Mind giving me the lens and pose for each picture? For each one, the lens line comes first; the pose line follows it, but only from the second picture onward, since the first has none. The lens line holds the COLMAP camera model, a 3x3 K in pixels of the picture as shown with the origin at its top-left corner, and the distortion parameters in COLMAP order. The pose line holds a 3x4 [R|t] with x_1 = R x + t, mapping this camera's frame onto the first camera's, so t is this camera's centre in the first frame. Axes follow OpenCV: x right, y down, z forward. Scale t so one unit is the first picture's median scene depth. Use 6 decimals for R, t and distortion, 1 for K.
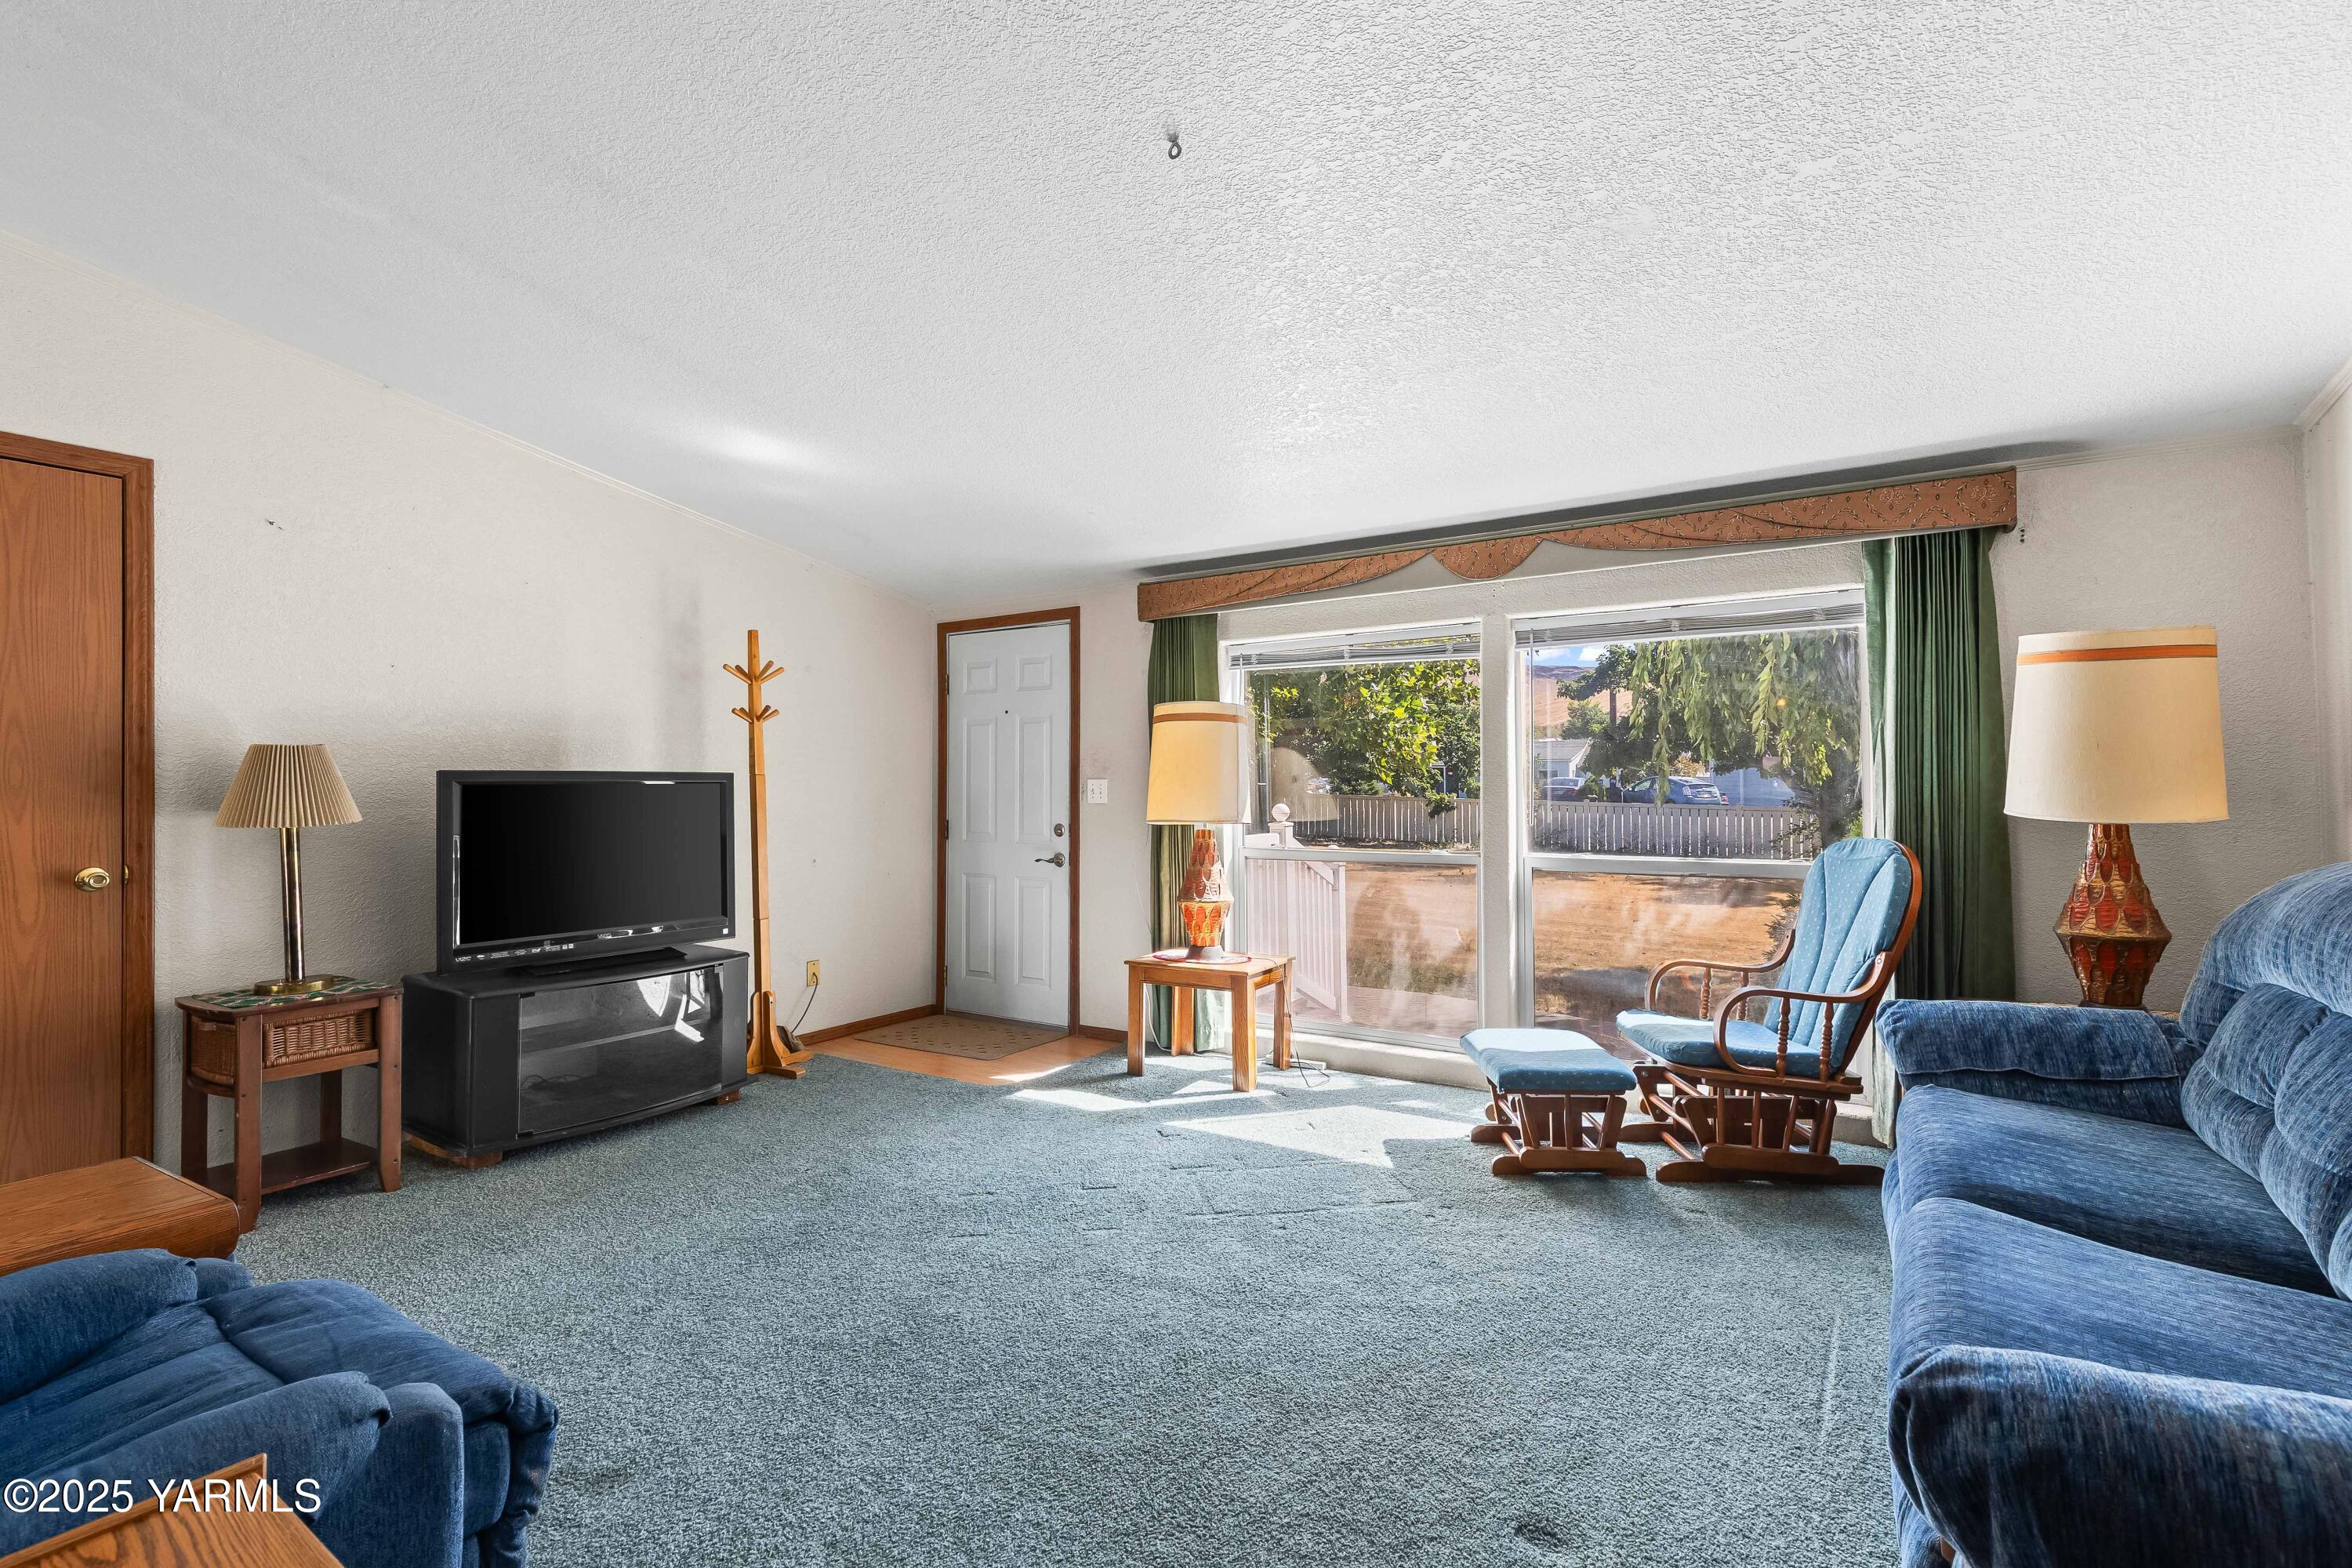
lens RADIAL K [[1057.6, 0, 1161.8], [0, 1057.6, 762.7], [0, 0, 1]] dist [0.012287, -0.002608]
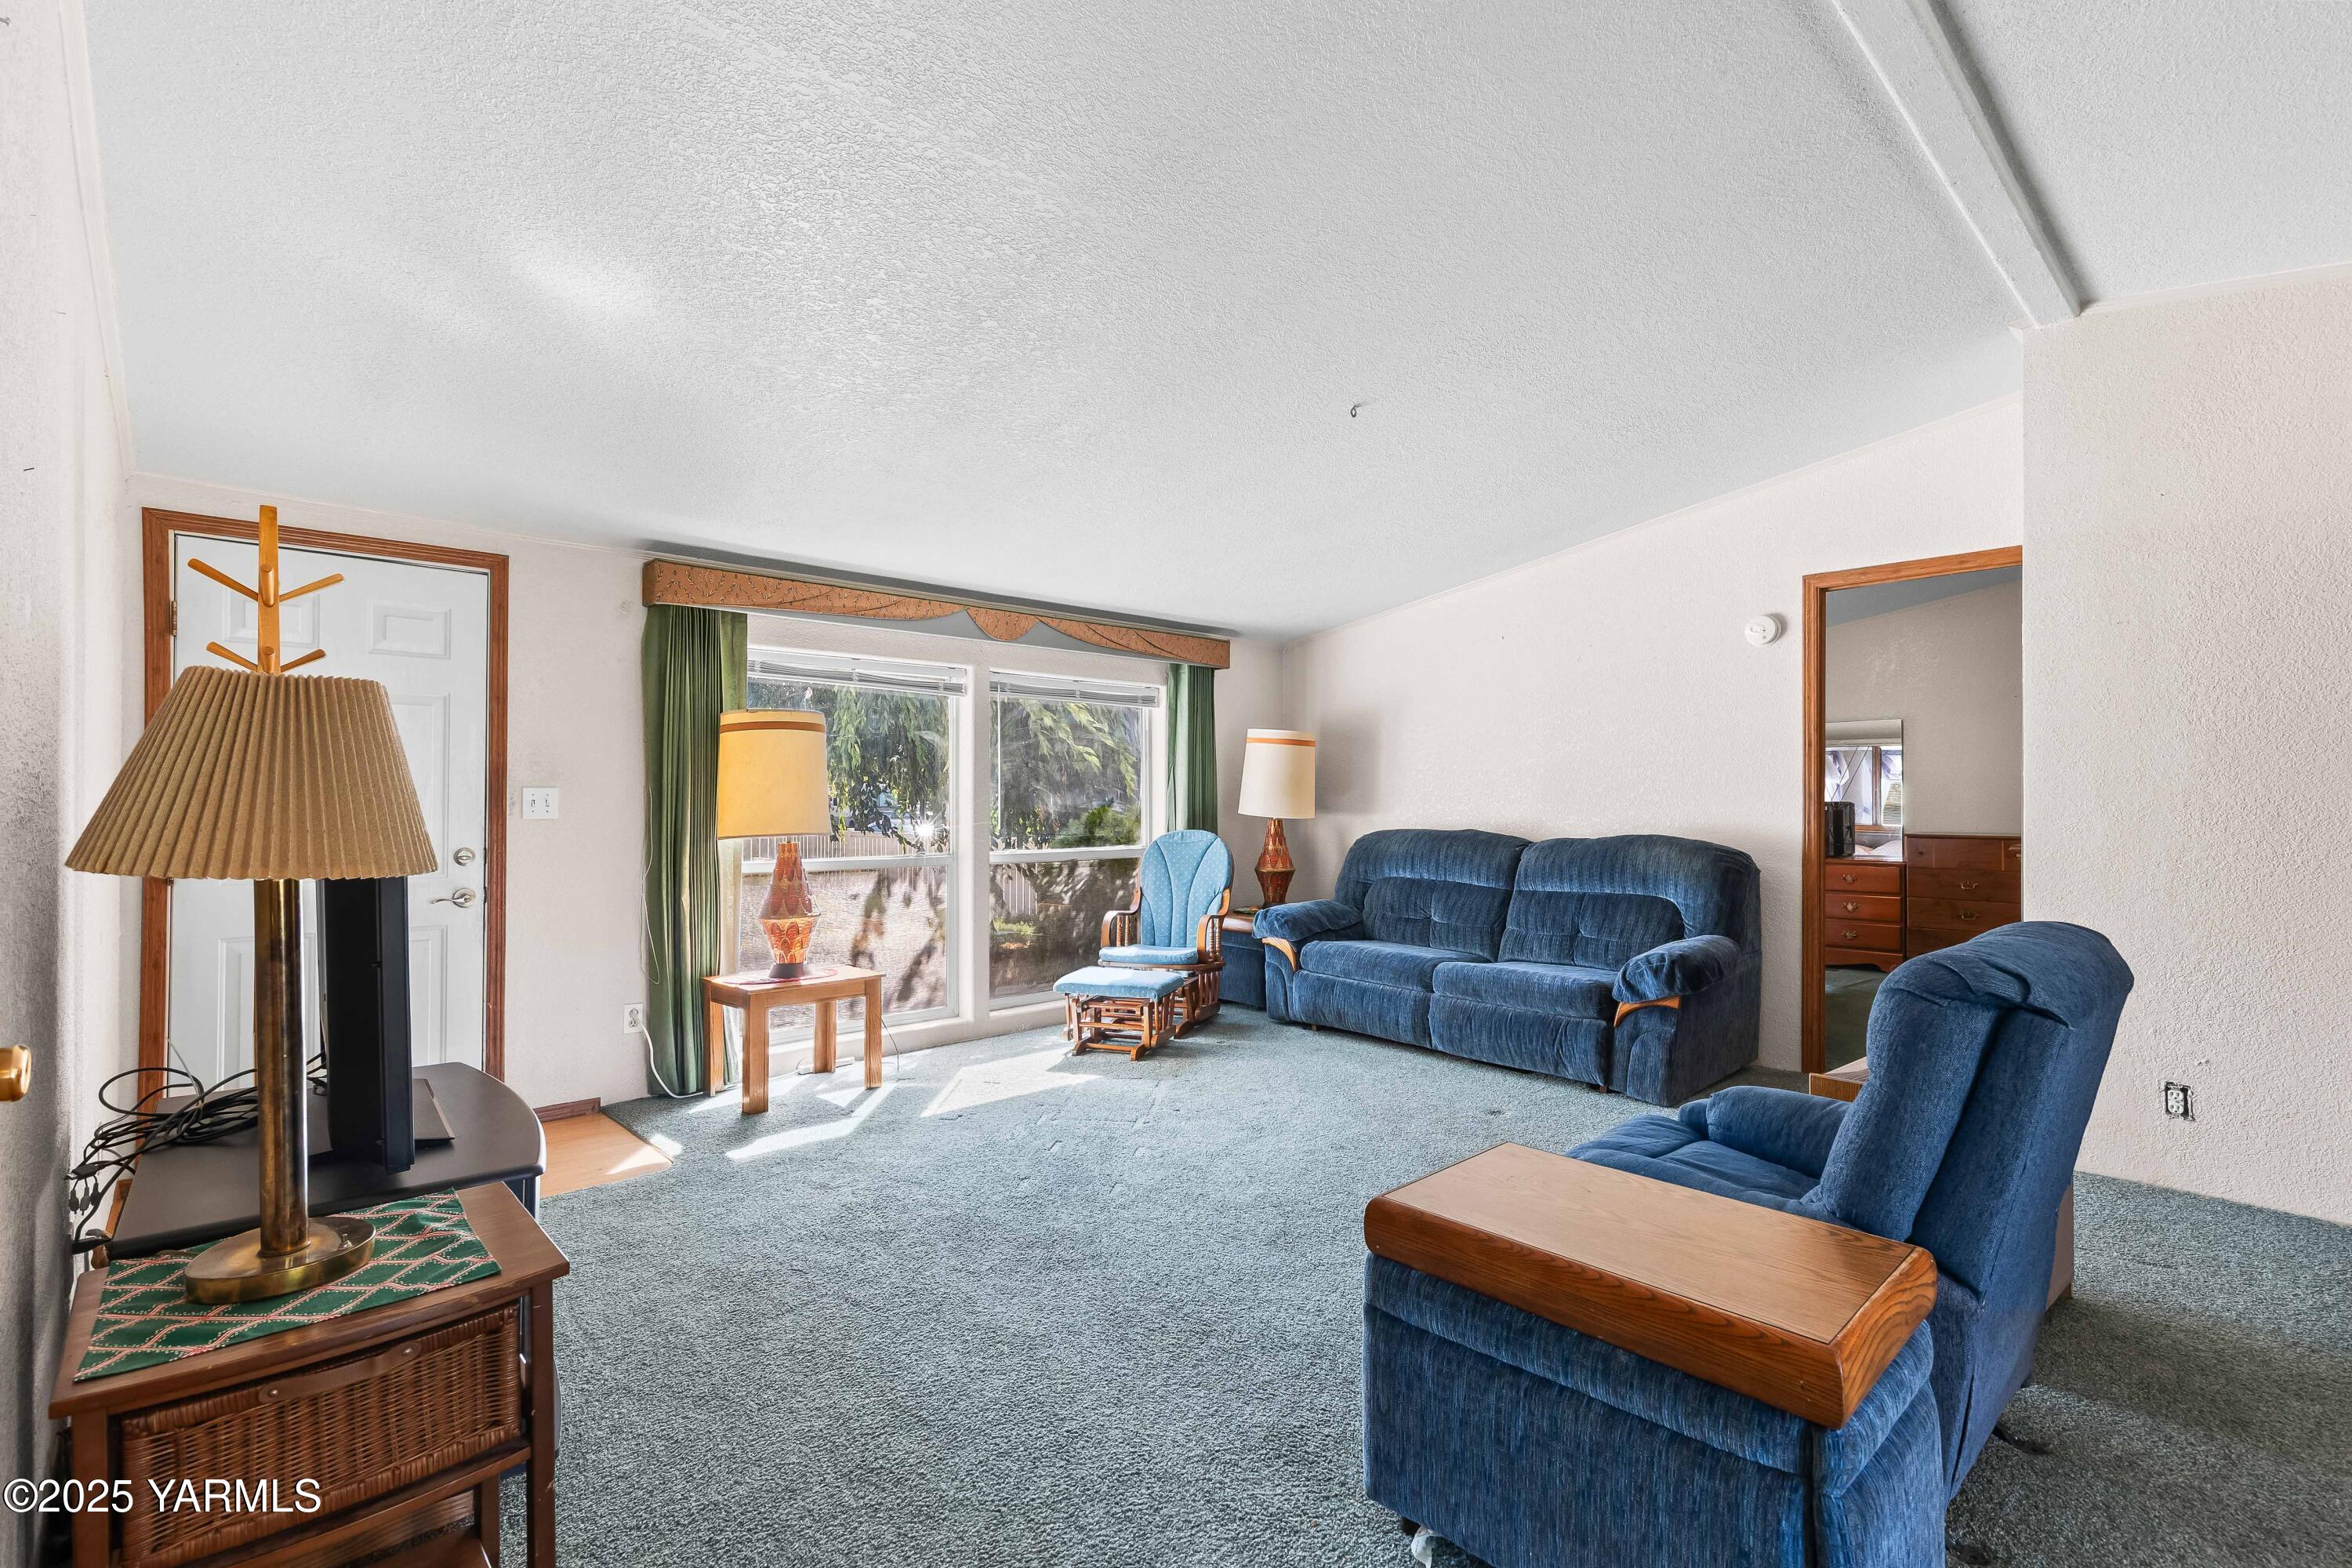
lens RADIAL K [[1057.6, 0, 1198.2], [0, 1057.6, 791.2], [0, 0, 1]] dist [0.012287, -0.002608]
pose [[0.258779, 0.012417, 0.965857, -0.847419], [-0.026317, 0.999637, -0.005801, 0.011970], [-0.965578, -0.023917, 0.259011, 0.413501]]
